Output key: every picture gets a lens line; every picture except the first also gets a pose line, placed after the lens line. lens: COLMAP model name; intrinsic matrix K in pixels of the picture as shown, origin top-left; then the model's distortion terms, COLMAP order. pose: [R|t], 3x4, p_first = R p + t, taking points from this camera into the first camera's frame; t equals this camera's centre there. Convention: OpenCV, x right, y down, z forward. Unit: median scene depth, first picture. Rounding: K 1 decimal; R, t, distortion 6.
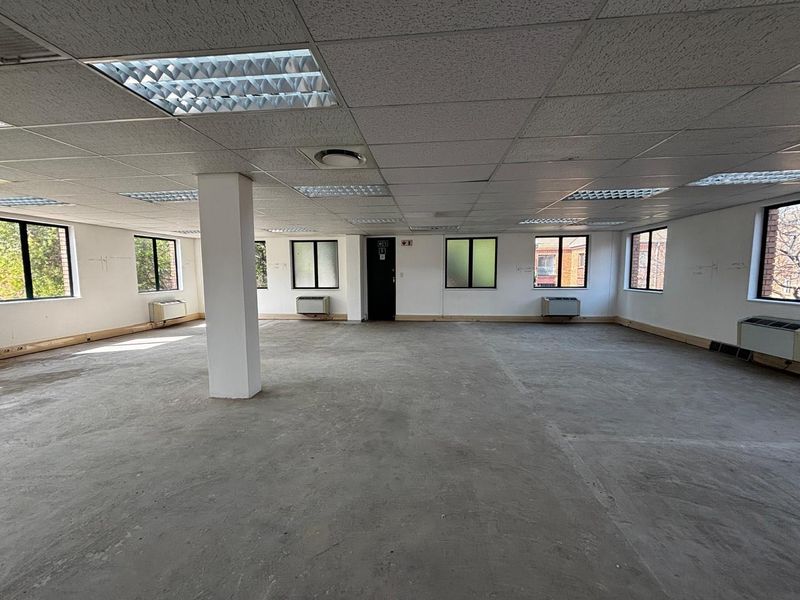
lens RADIAL K [[316.6, 0, 390.8], [0, 316.6, 299.2], [0, 0, 1]] dist [0.001008, 0.000105]
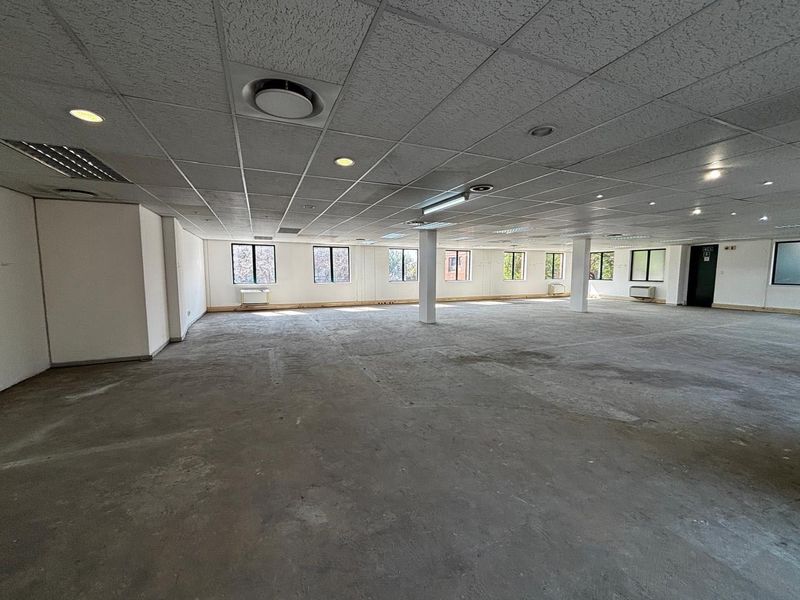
lens RADIAL K [[320.0, 0, 400.0], [0, 320.0, 300.0], [0, 0, 1]] dist [0.000534, -0.000257]
pose [[0.482311, 0.084171, -0.871947, 0.554839], [-0.079581, 0.995467, 0.052075, 0.071578], [0.872378, 0.044274, 0.486824, -0.793227]]
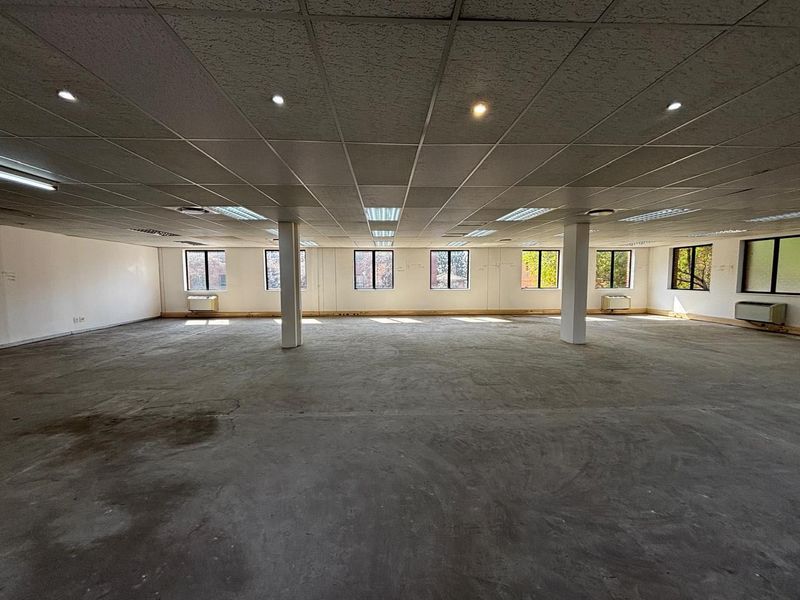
lens RADIAL K [[322.2, 0, 400.0], [0, 322.2, 300.0], [0, 0, 1]] dist [0.000343, 0.000078]
pose [[0.134765, 0.076403, -0.987928, 0.503277], [-0.084787, 0.994255, 0.065326, 0.011793], [0.987243, 0.074960, 0.140469, -0.109547]]
